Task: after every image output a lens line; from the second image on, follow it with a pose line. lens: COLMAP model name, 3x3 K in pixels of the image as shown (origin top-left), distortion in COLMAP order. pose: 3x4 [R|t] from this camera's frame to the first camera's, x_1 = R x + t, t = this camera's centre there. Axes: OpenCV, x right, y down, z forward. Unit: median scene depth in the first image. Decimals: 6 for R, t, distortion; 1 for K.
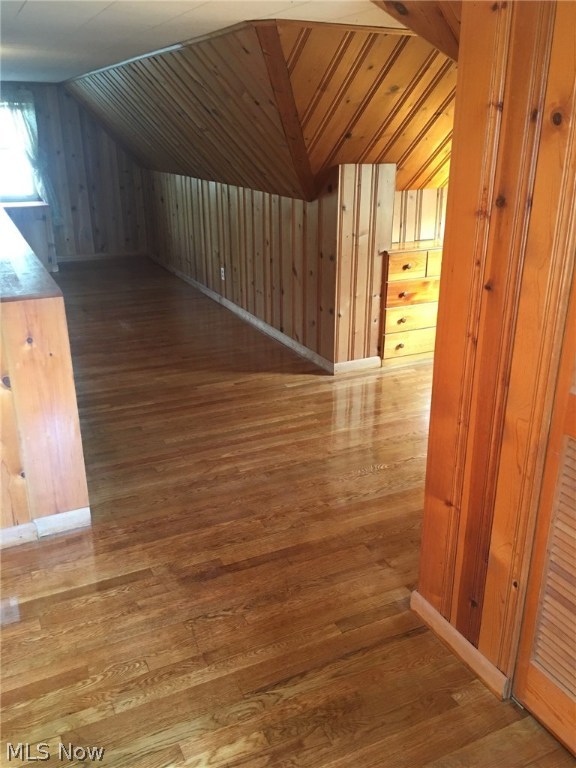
lens RADIAL K [[658.9, 0, 287.6], [0, 658.9, 384.8], [0, 0, 1]] dist [0.067685, -0.083473]
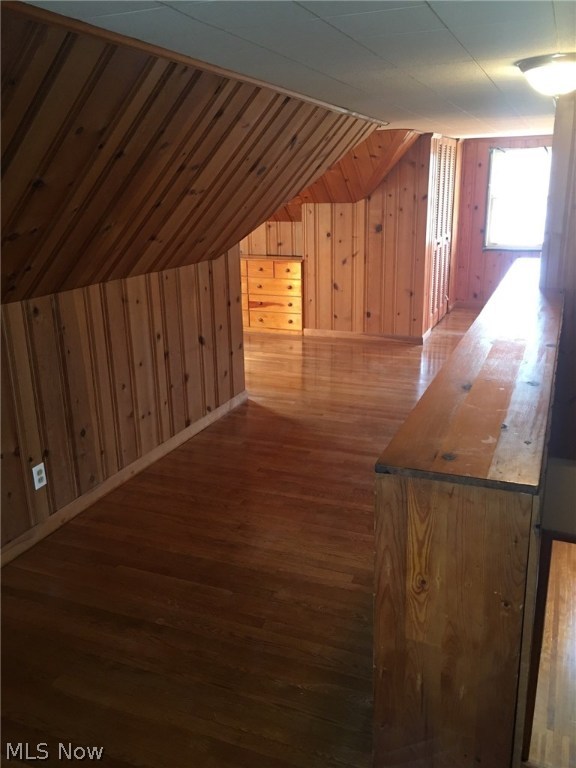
lens RADIAL K [[658.9, 0, 287.6], [0, 658.9, 383.9], [0, 0, 1]] dist [0.067685, -0.083473]
pose [[-0.670046, -0.210904, 0.711729, -1.289478], [0.279100, 0.816864, 0.504813, -0.974991], [-0.687853, 0.536892, -0.488473, 2.480683]]
